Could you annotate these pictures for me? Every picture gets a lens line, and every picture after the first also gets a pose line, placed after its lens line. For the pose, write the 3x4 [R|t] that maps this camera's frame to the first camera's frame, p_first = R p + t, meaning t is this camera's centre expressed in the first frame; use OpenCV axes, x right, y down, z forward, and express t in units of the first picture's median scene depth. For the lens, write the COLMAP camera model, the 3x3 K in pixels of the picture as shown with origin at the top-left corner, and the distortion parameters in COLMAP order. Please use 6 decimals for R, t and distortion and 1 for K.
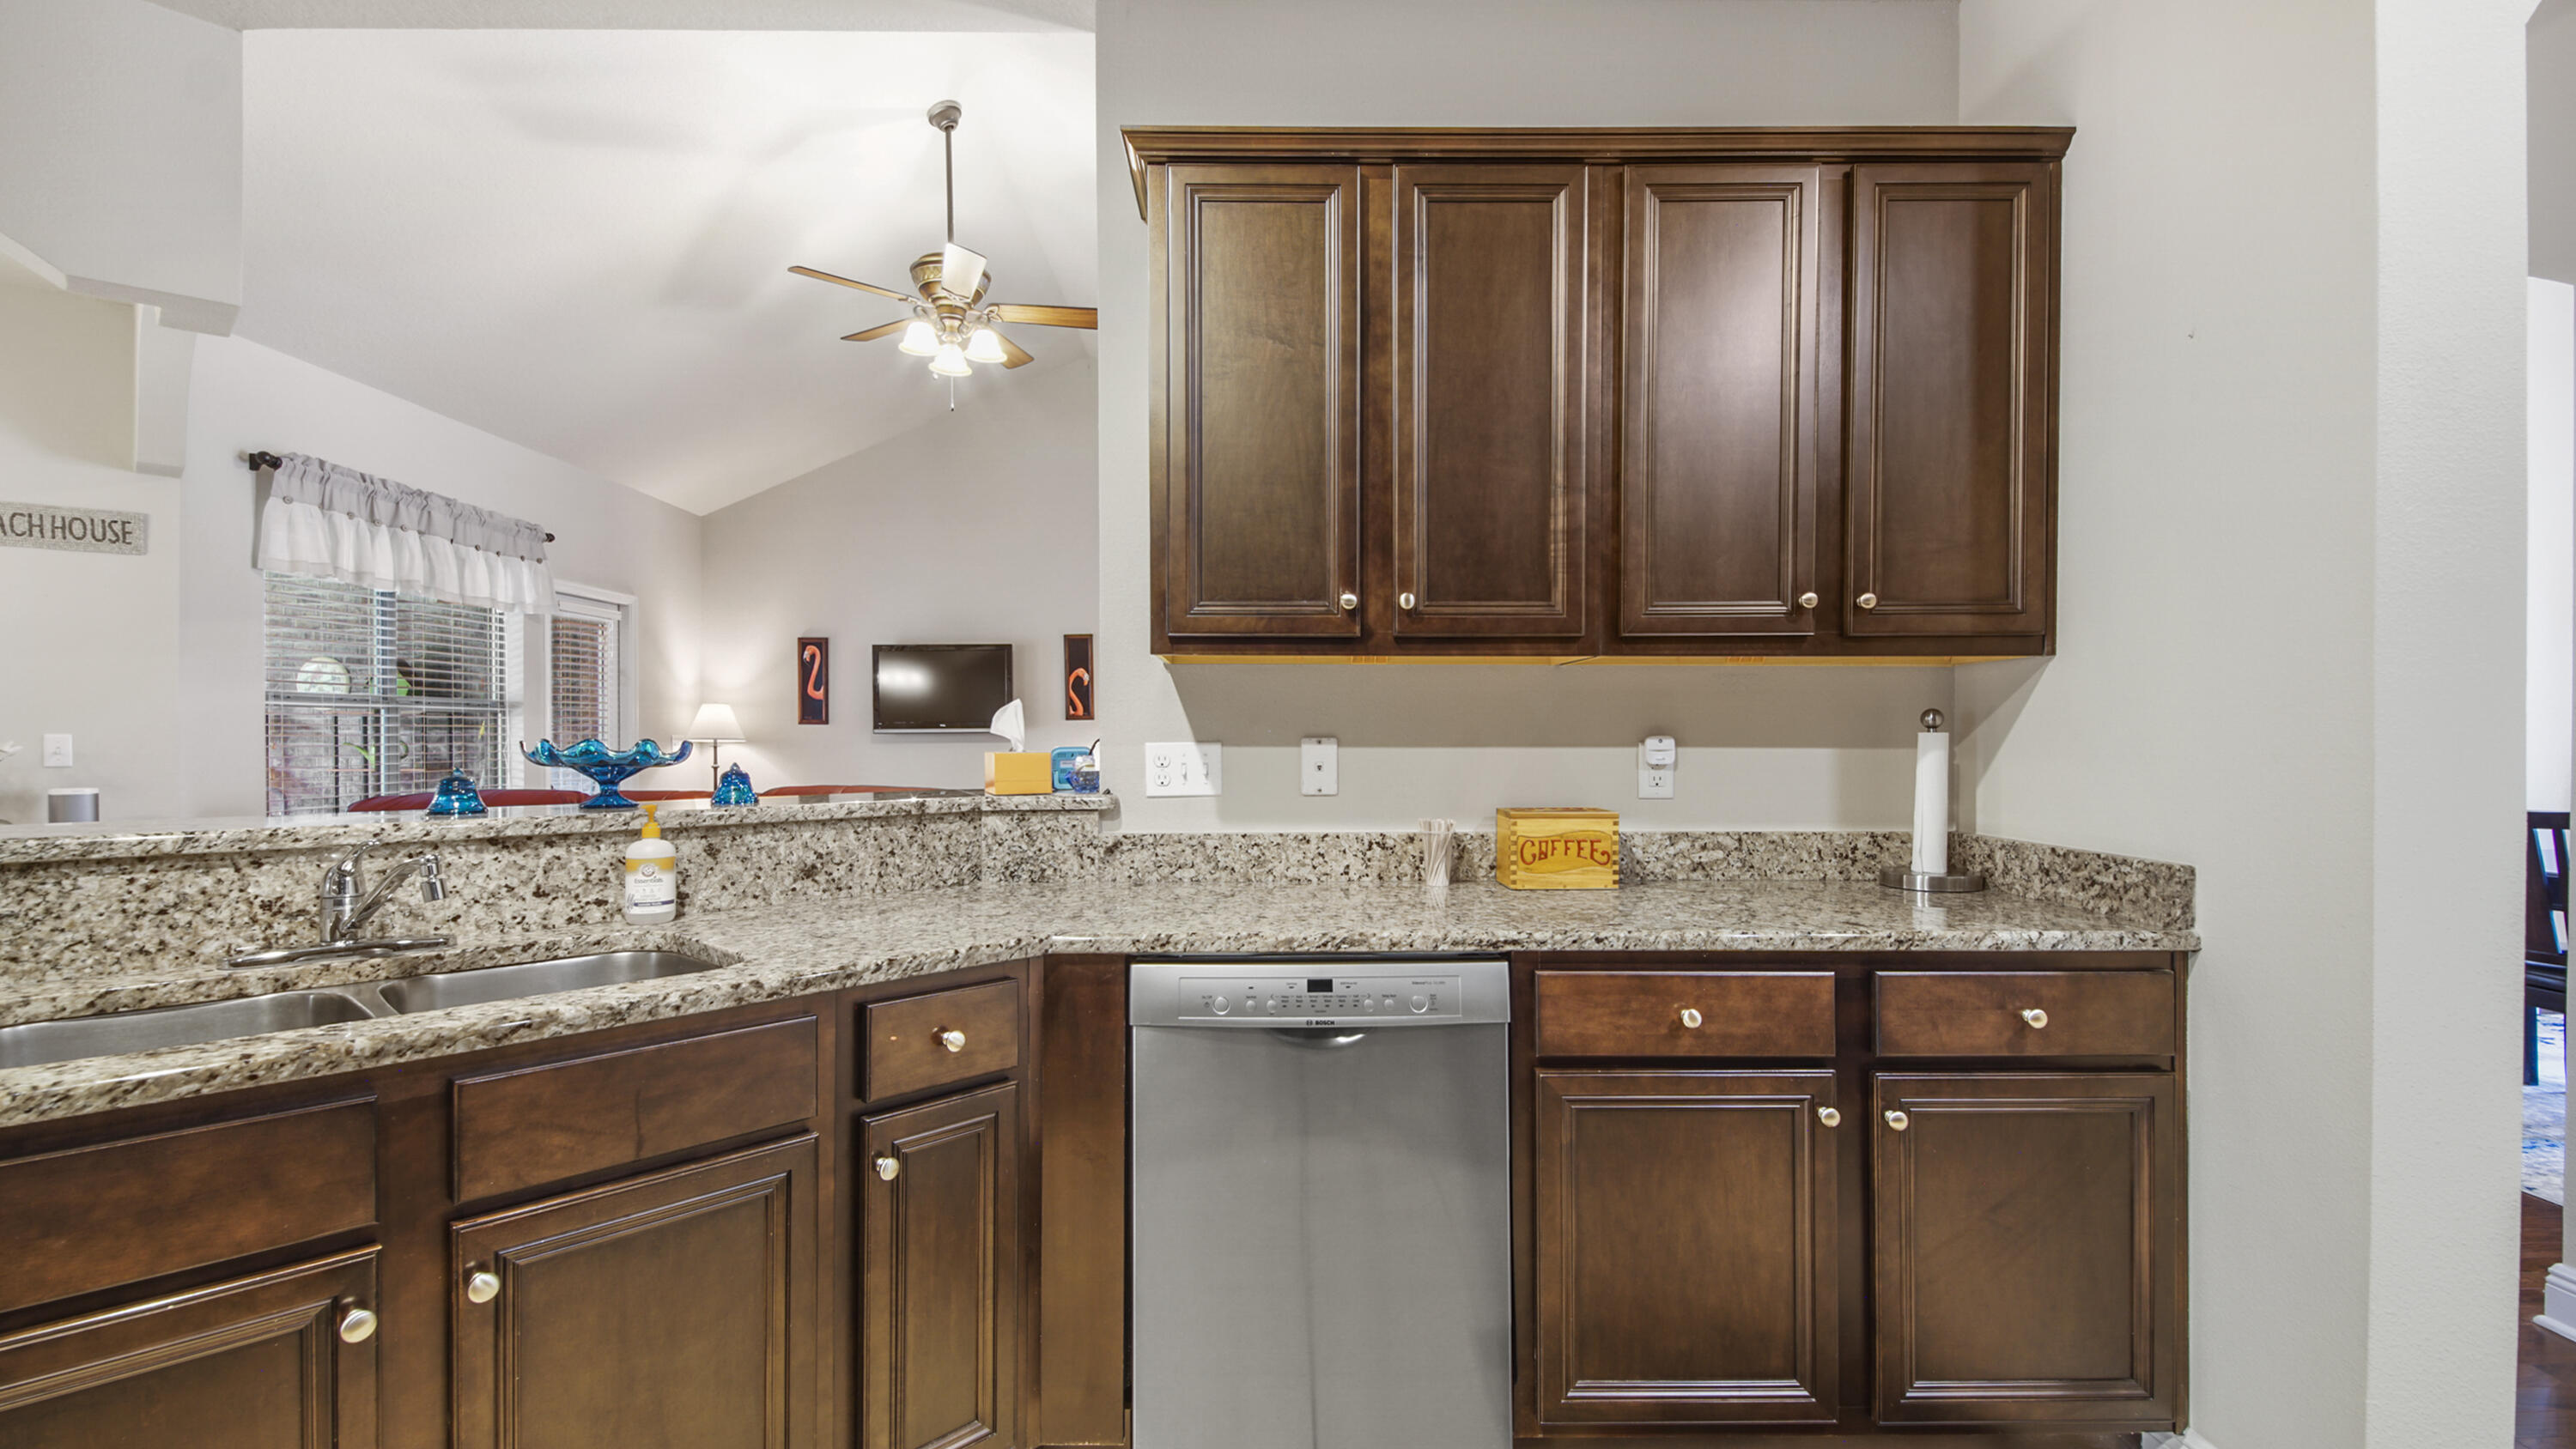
lens RADIAL K [[1131.4, 0, 1272.3], [0, 1131.4, 744.6], [0, 0, 1]] dist [0.034921, -0.020778]
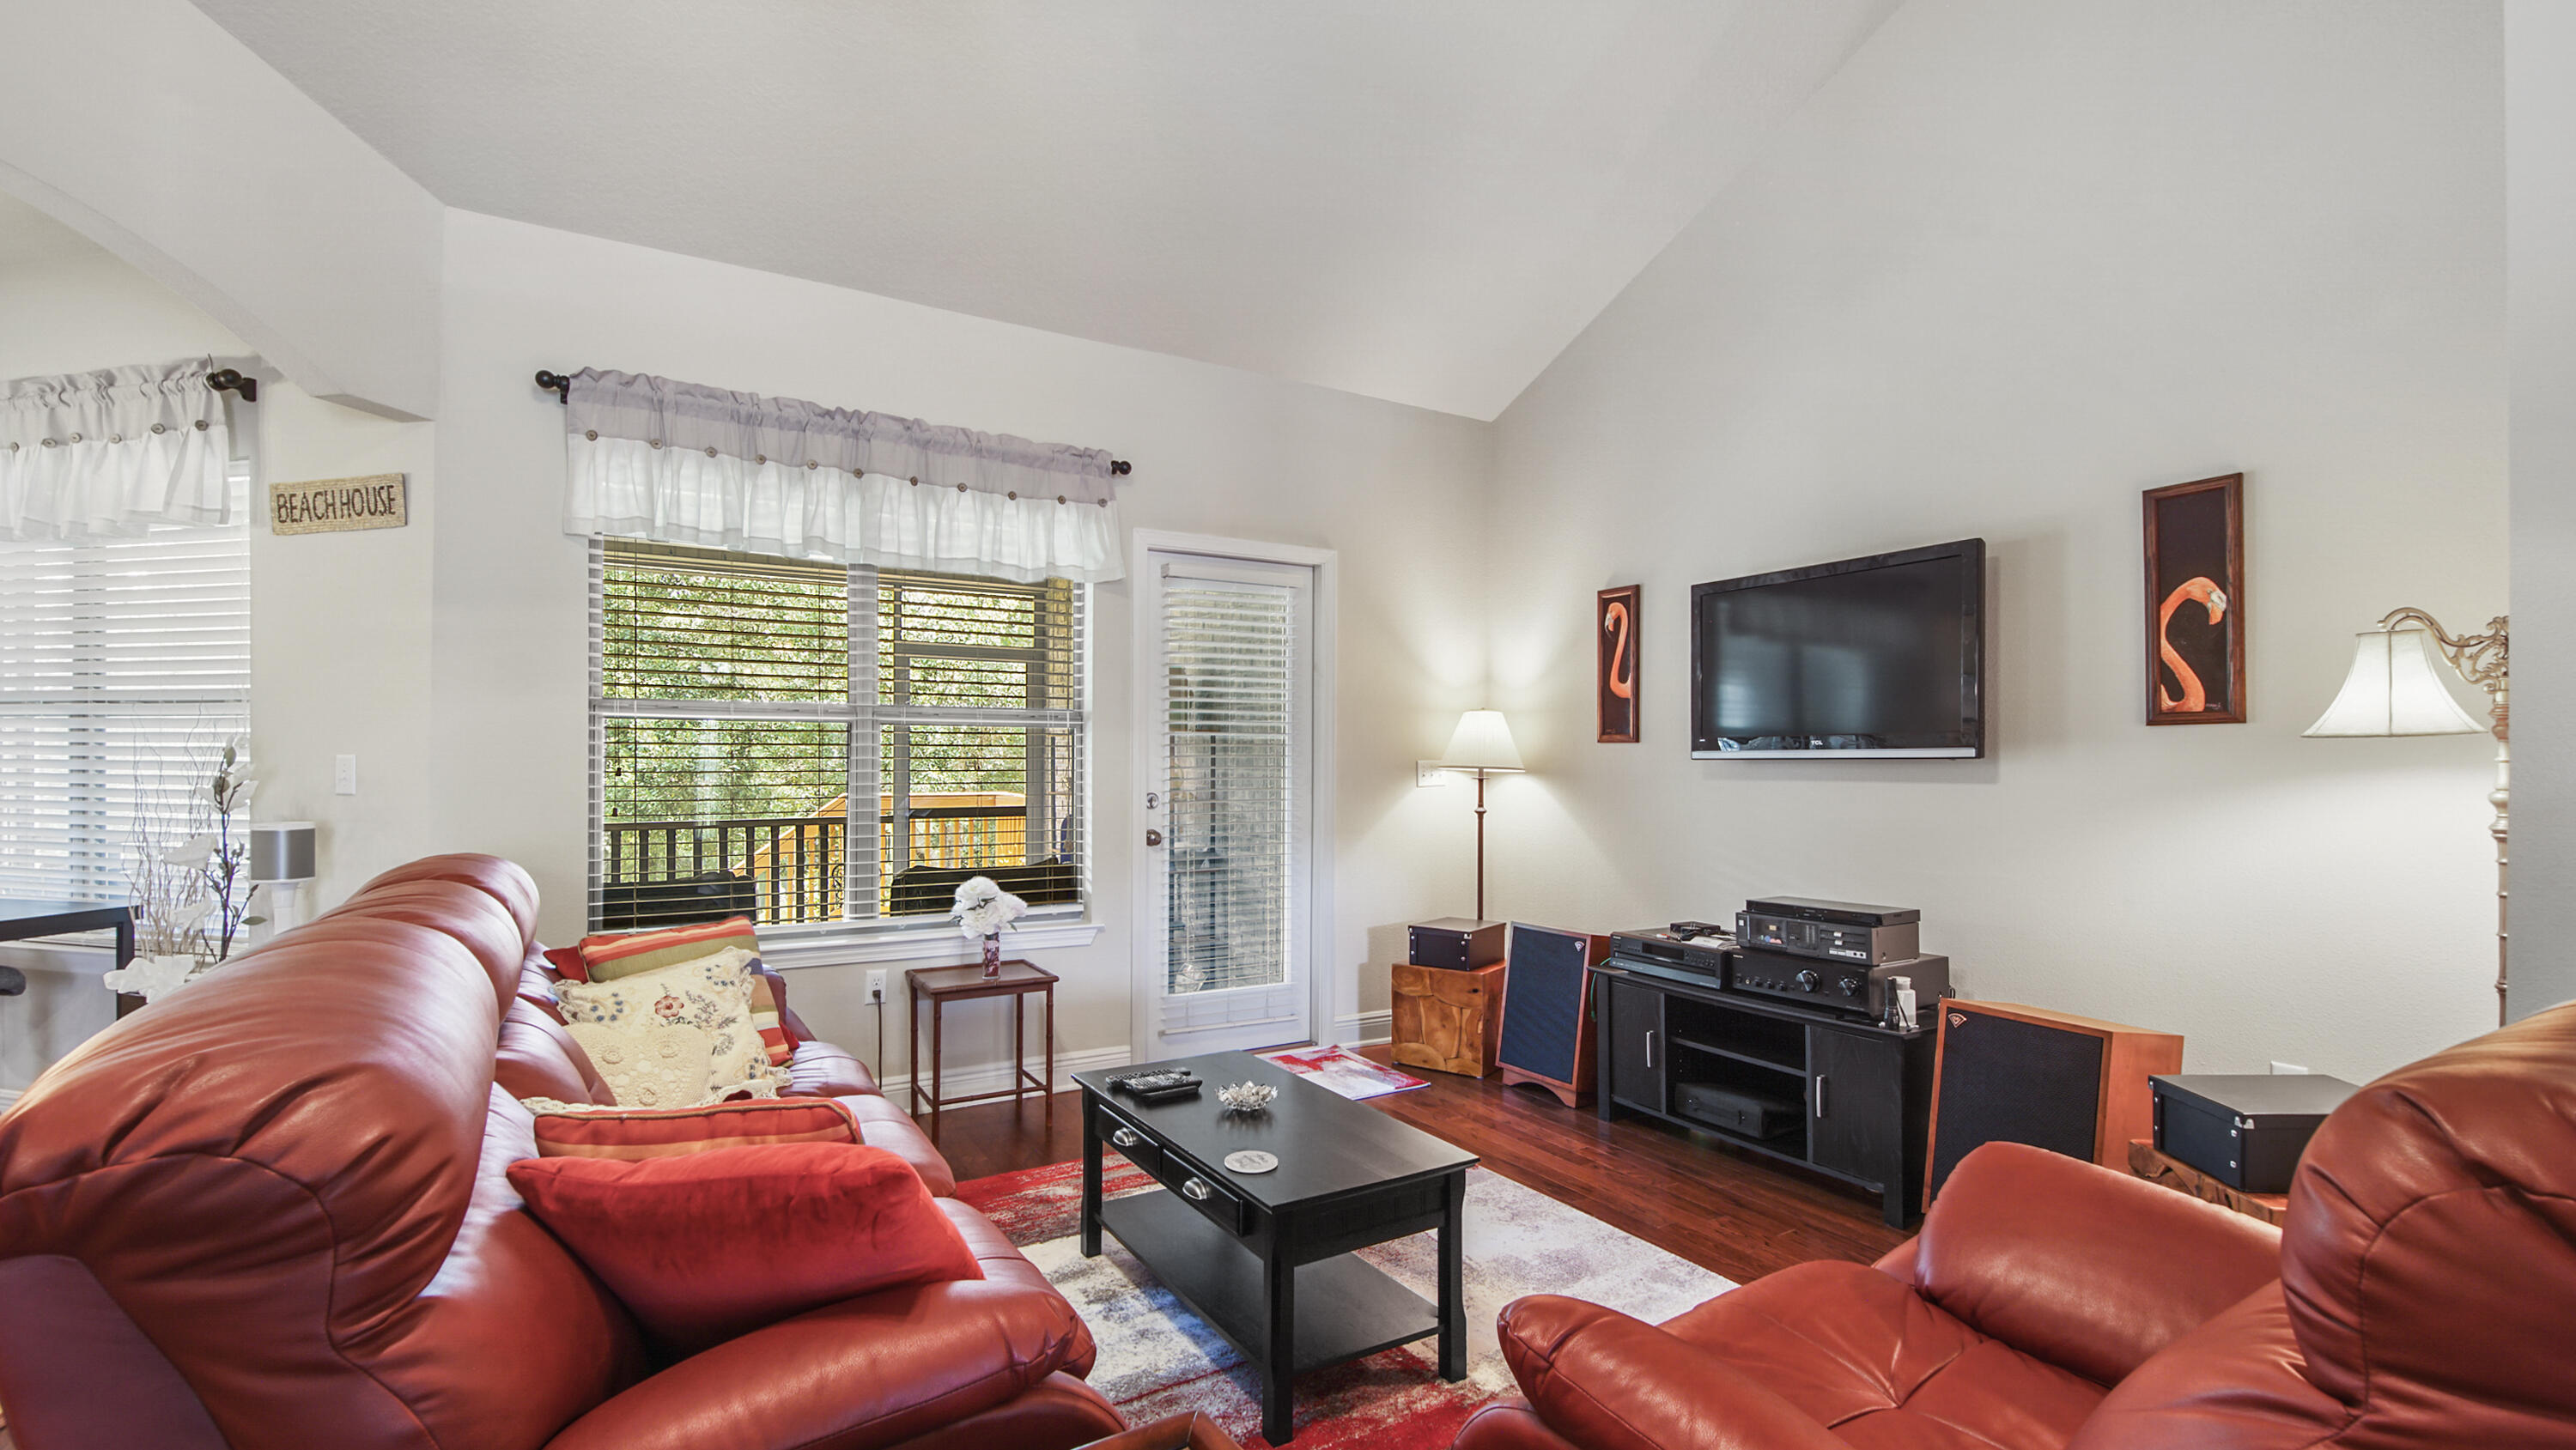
lens RADIAL K [[1102.2, 0, 1348.2], [0, 1102.2, 760.4], [0, 0, 1]] dist [0.033864, -0.017385]
pose [[0.503463, 0.004739, -0.864004, -0.004314], [-0.012827, 0.999916, -0.001990, -0.023836], [0.863922, 0.012085, 0.503481, 2.223953]]
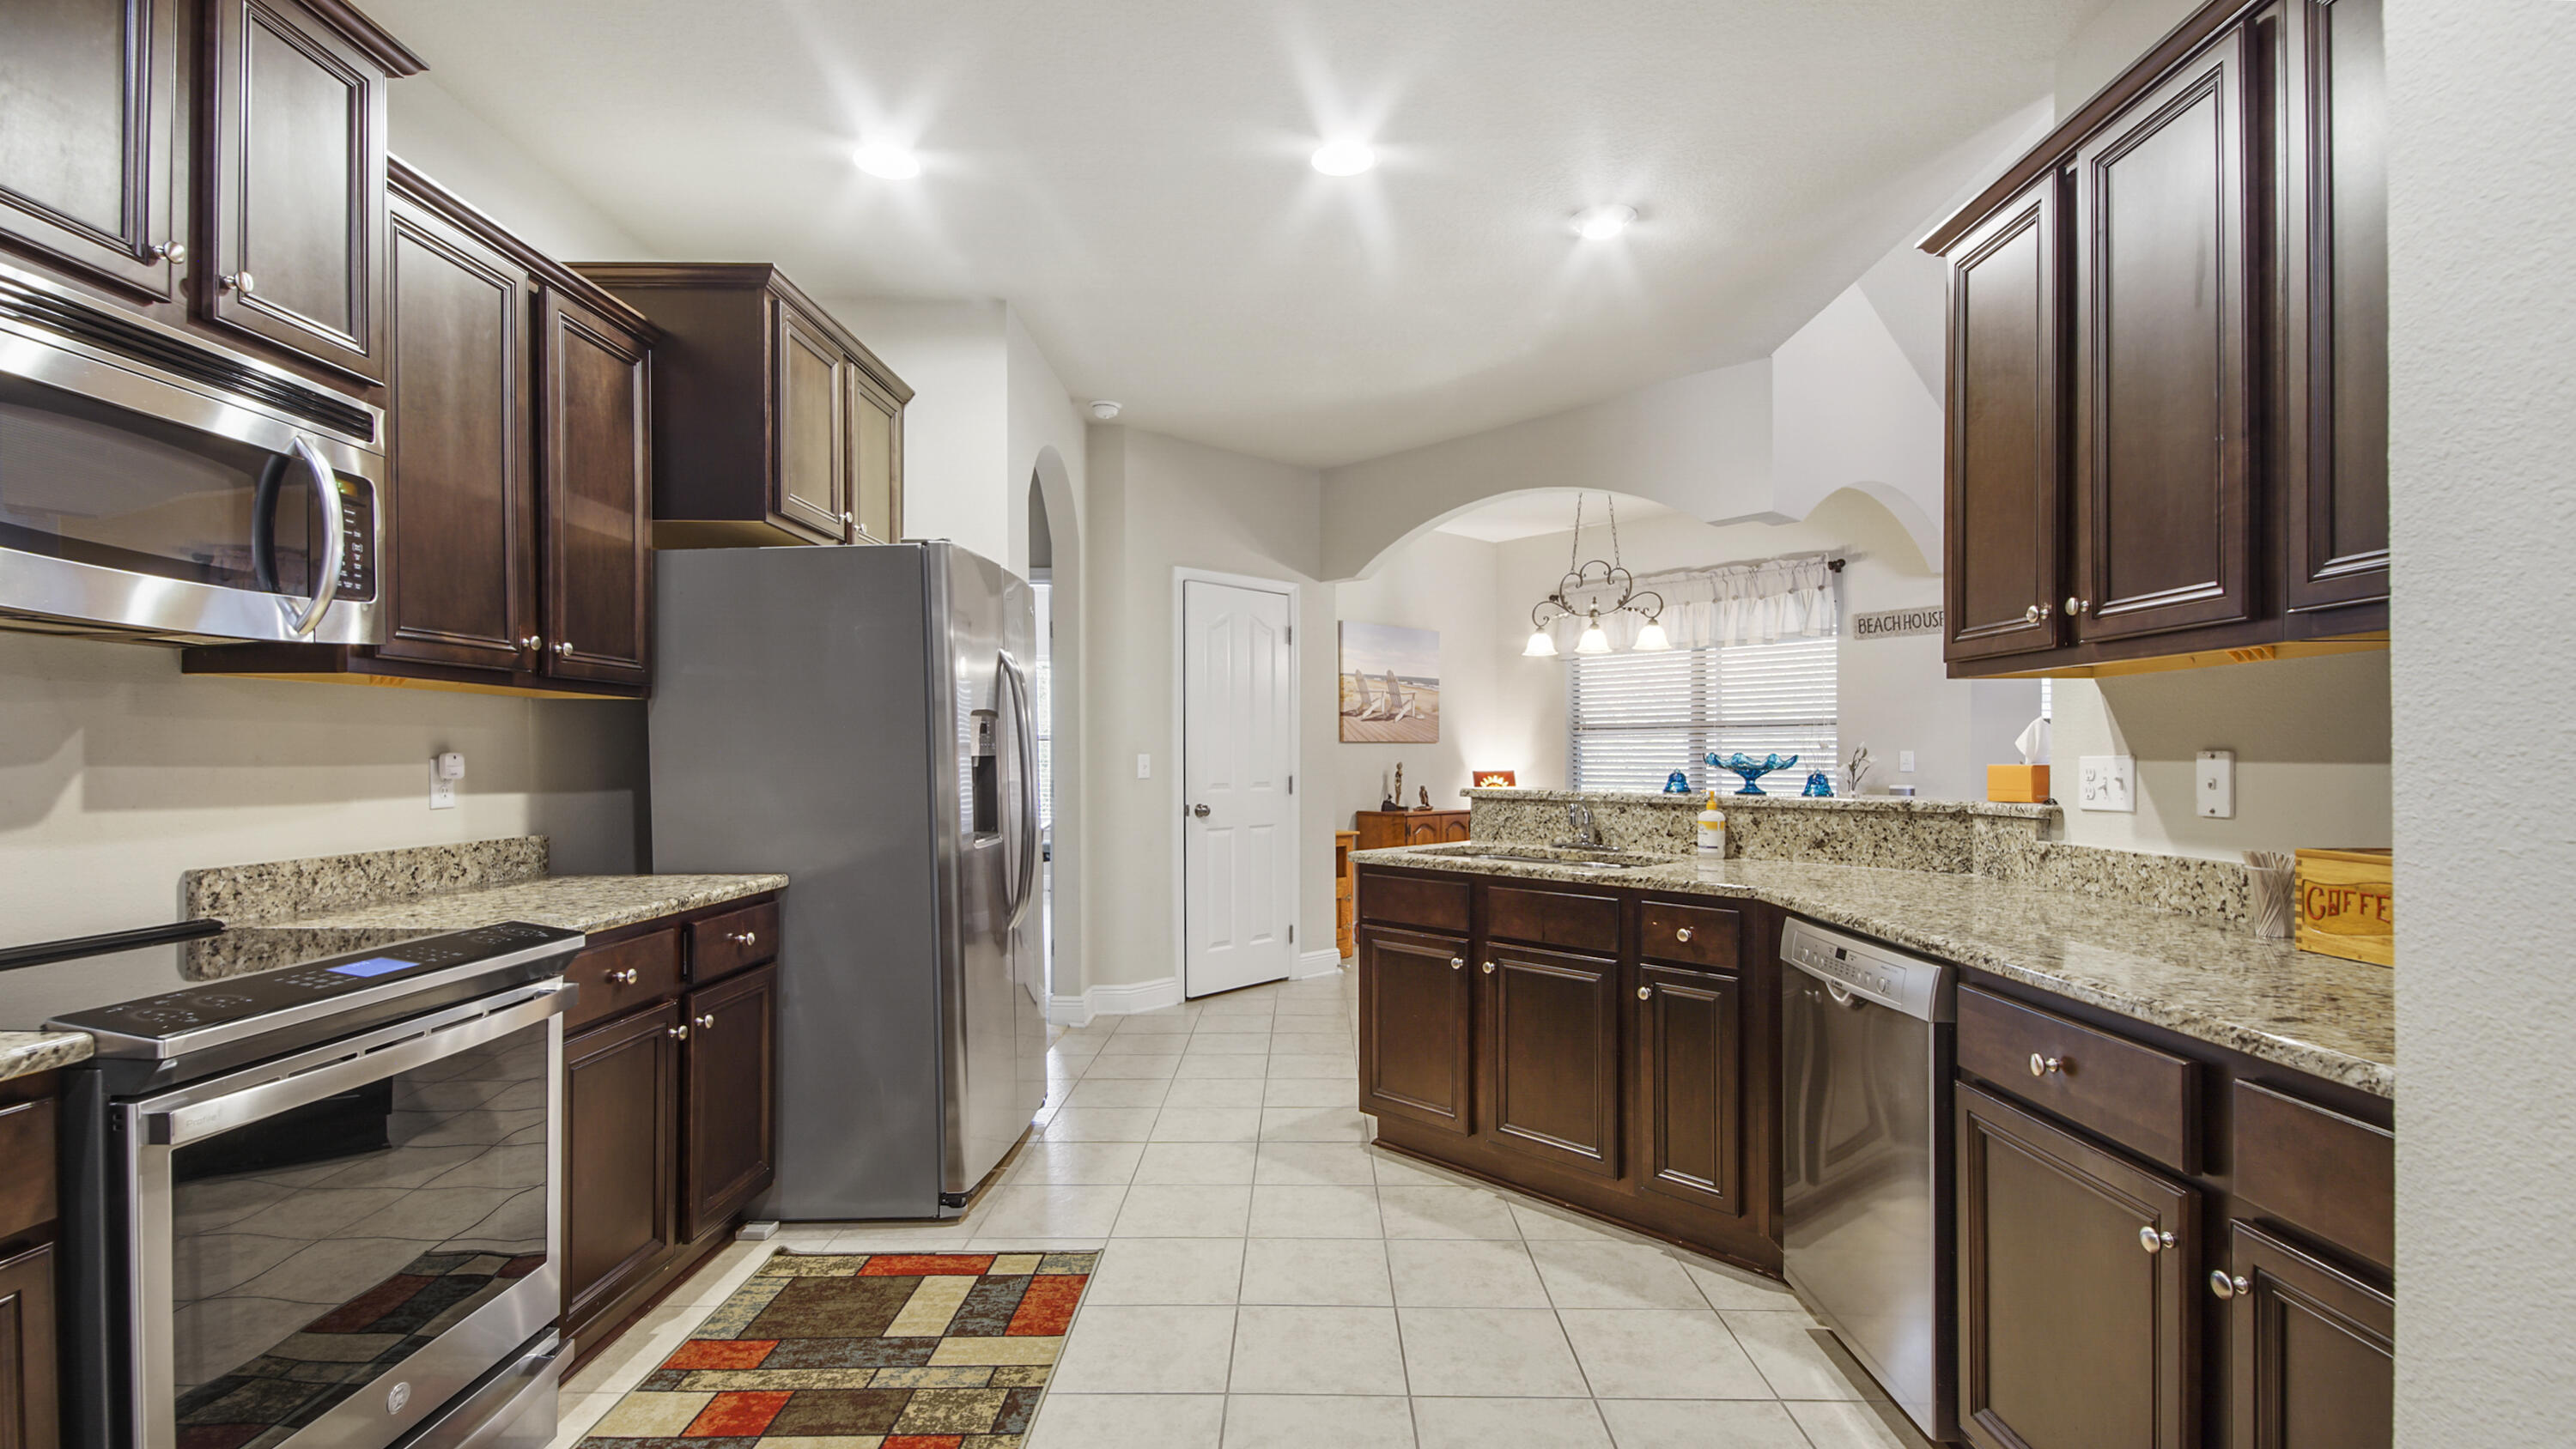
lens RADIAL K [[1131.4, 0, 1272.3], [0, 1131.4, 744.6], [0, 0, 1]] dist [0.034921, -0.020778]
pose [[-0.050694, -0.009711, -0.998667, 1.042055], [-0.005679, 0.999939, -0.009435, 0.002338], [0.998698, 0.005193, -0.050746, 0.361418]]
